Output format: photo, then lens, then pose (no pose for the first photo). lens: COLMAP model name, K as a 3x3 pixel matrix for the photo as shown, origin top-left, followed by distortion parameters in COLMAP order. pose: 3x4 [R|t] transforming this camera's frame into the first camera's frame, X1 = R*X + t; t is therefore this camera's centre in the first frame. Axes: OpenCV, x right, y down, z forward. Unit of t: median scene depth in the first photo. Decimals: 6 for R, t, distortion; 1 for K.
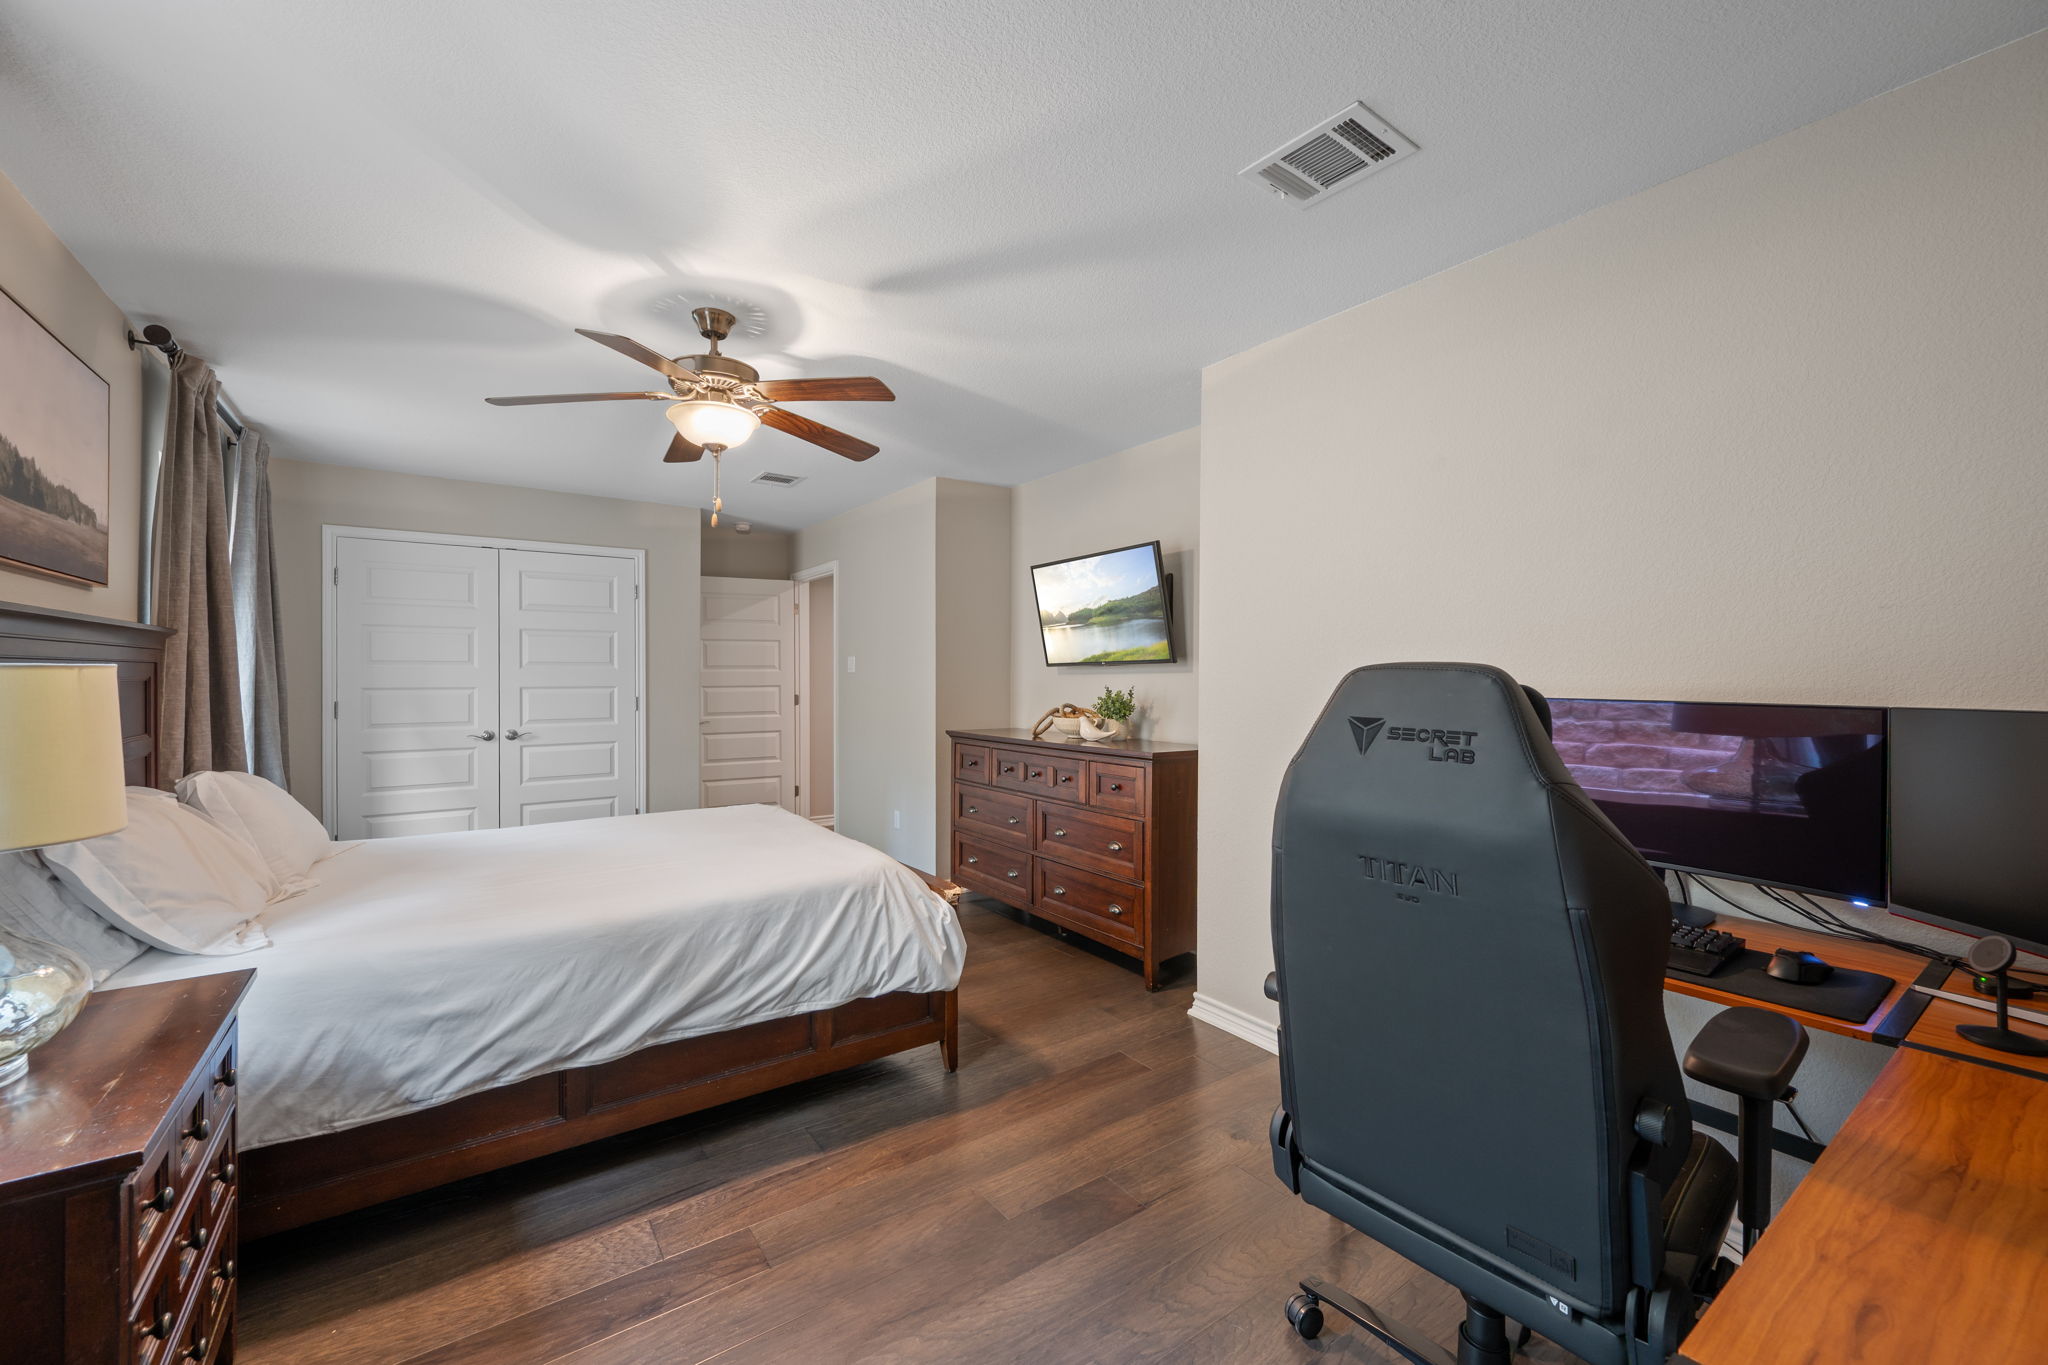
lens RADIAL K [[809.1, 0, 1020.5], [0, 809.1, 688.6], [0, 0, 1]] dist [0.000942, 0.000053]
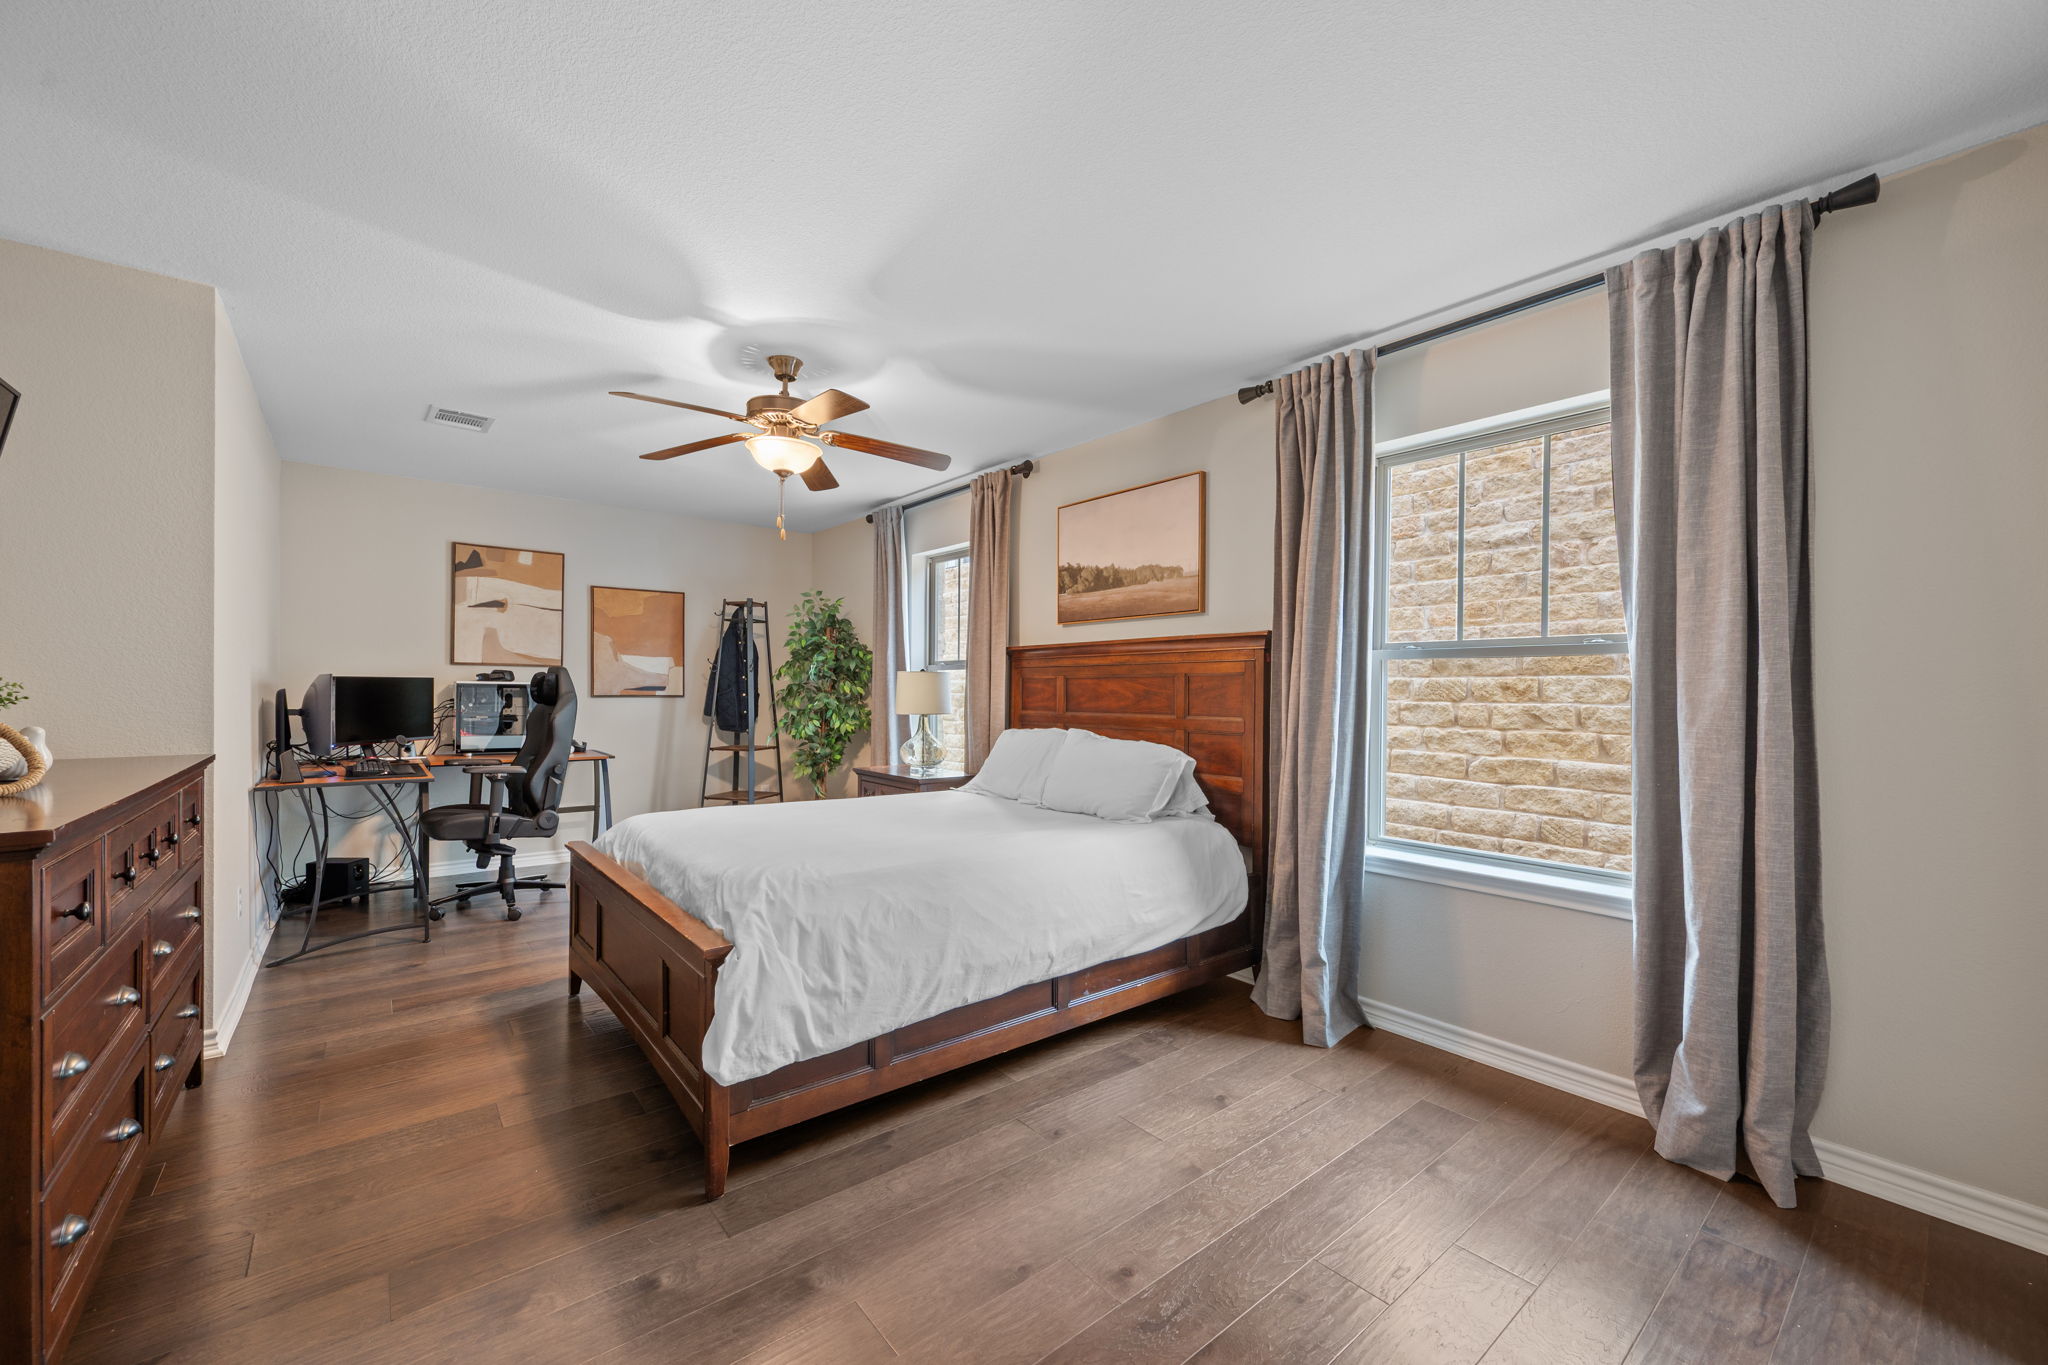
lens RADIAL K [[809.1, 0, 1020.5], [0, 809.1, 688.6], [0, 0, 1]] dist [0.000942, 0.000053]
pose [[-0.997386, -0.014458, -0.070802, -0.440174], [-0.015294, 0.999819, 0.011278, 0.001820], [0.070626, 0.012331, -0.997427, 1.512876]]
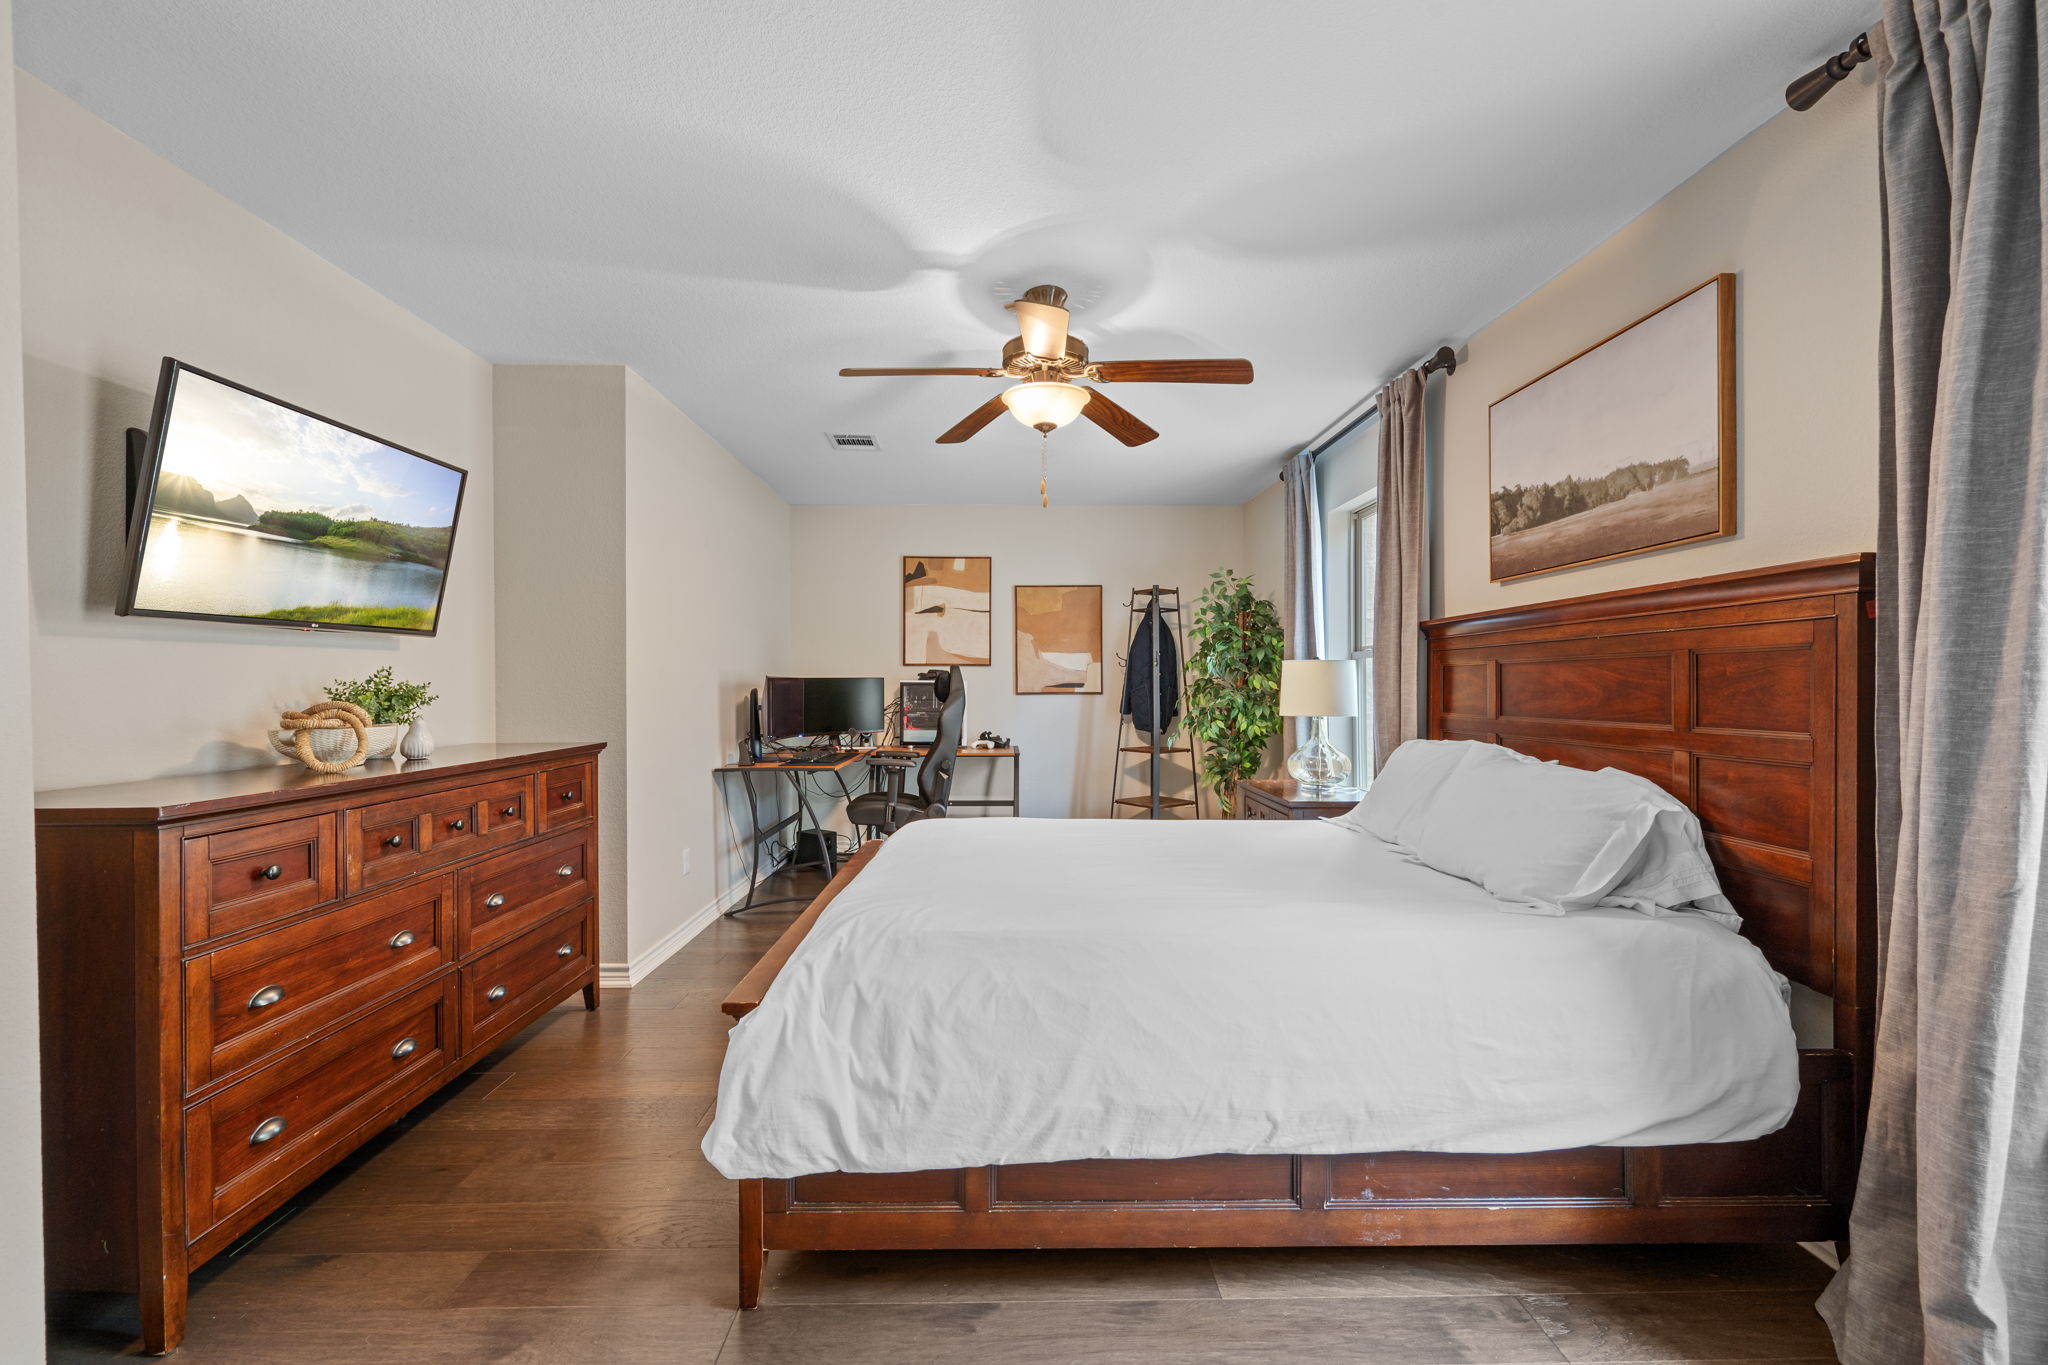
lens RADIAL K [[832.8, 0, 1024.0], [0, 832.8, 682.5], [0, 0, 1]] dist [-0.001196, 0.000104]
pose [[-0.827831, -0.003036, 0.560970, -0.636705], [0.004616, 0.999915, 0.012224, 0.004688], [-0.560959, 0.012709, -0.827746, 1.276809]]
